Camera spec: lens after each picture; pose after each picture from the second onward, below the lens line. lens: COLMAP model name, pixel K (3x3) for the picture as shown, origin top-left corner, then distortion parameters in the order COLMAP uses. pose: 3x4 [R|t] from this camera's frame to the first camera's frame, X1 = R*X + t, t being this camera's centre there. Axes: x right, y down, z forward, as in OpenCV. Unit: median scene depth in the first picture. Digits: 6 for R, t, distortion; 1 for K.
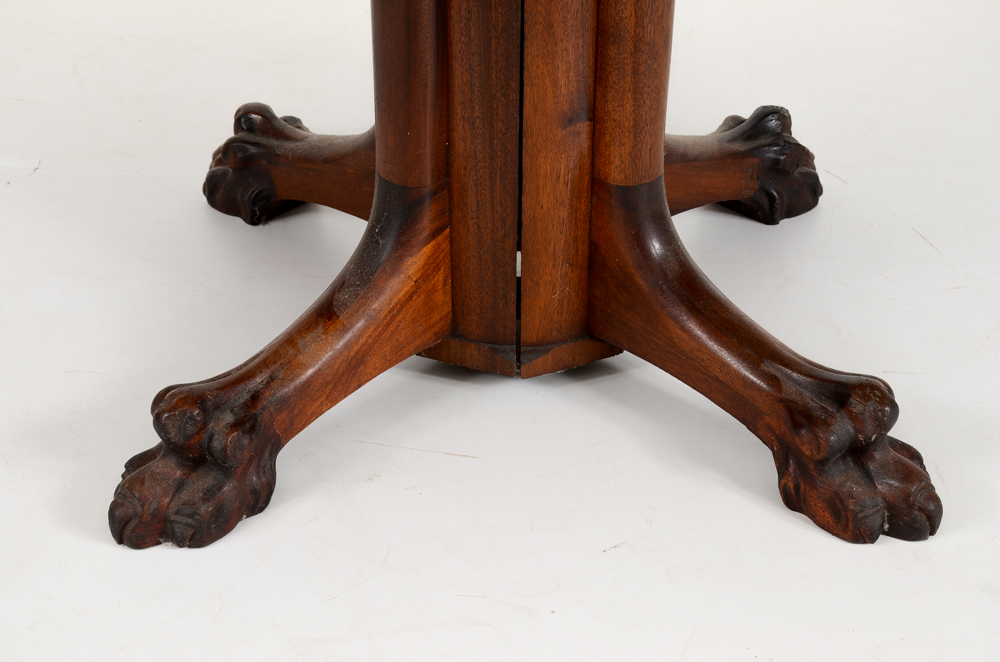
lens RADIAL K [[1750.3, 0, 497.0], [0, 1750.3, 314.3], [0, 0, 1]] dist [0.243431, 0.057518]
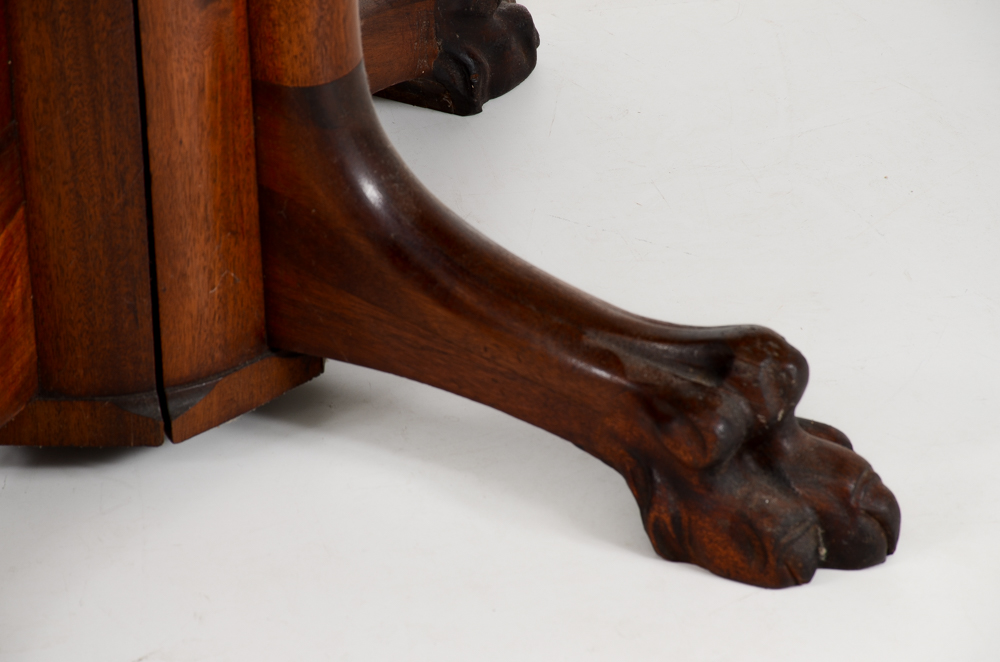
lens RADIAL K [[5965.8, 0, 500.0], [0, 5965.8, 331.0], [0, 0, 1]] dist [1.915285, 8.201432]
pose [[0.948827, -0.177764, 0.261011, -0.419661], [0.184057, 0.982916, 0.000339, 0.020470], [-0.256612, 0.047720, 0.965336, -1.000869]]
